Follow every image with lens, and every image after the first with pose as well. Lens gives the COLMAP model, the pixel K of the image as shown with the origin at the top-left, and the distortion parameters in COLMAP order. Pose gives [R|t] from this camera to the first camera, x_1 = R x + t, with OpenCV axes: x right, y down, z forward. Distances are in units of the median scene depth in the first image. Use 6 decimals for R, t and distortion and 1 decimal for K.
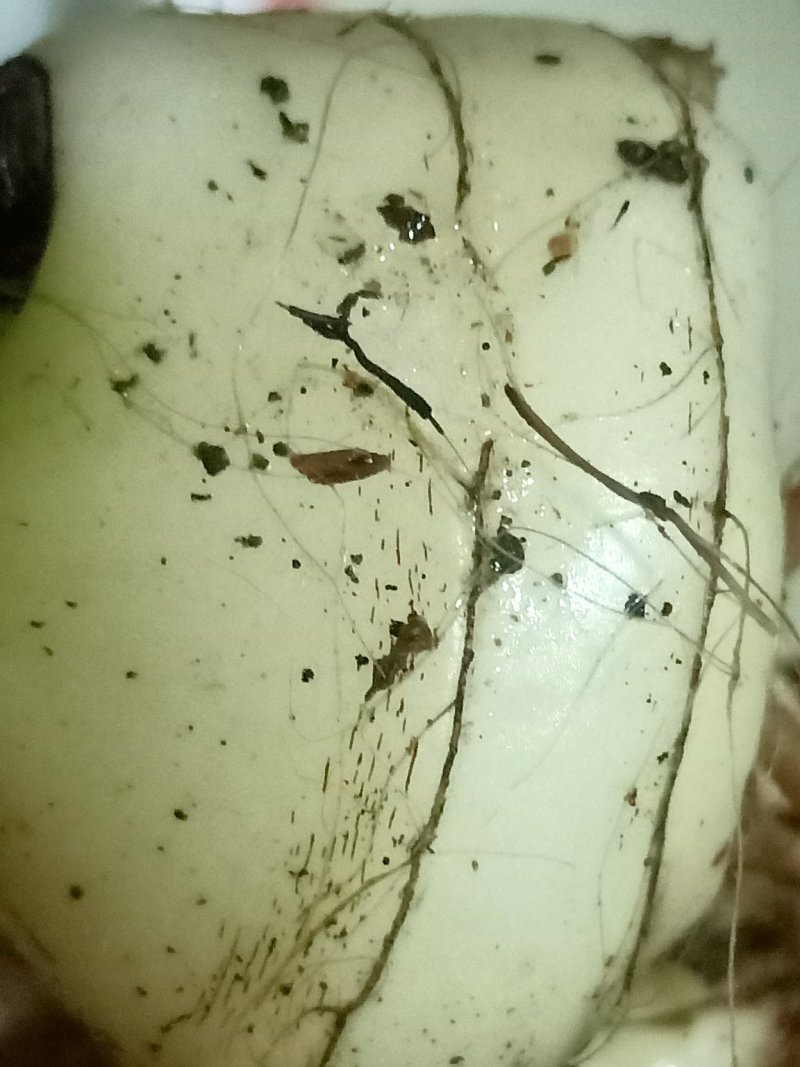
lens RADIAL K [[3331.2, 0, 400.0], [0, 3331.2, 533.5], [0, 0, 1]] dist [0.049331, 0.185318]
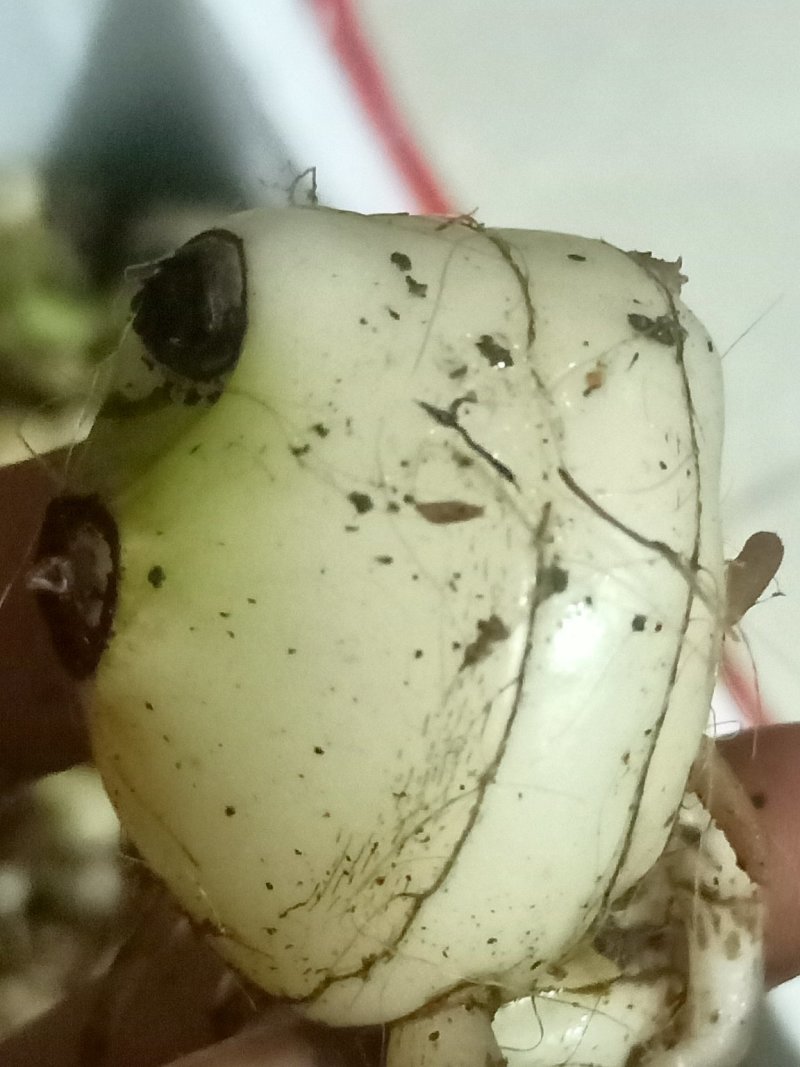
lens RADIAL K [[3331.2, 0, 400.0], [0, 3331.2, 533.5], [0, 0, 1]] dist [0.049331, 0.185318]
pose [[0.993550, 0.059453, 0.096562, -0.176069], [-0.049904, 0.993888, -0.098470, 0.131283], [-0.101826, 0.093016, 0.990444, -0.439924]]
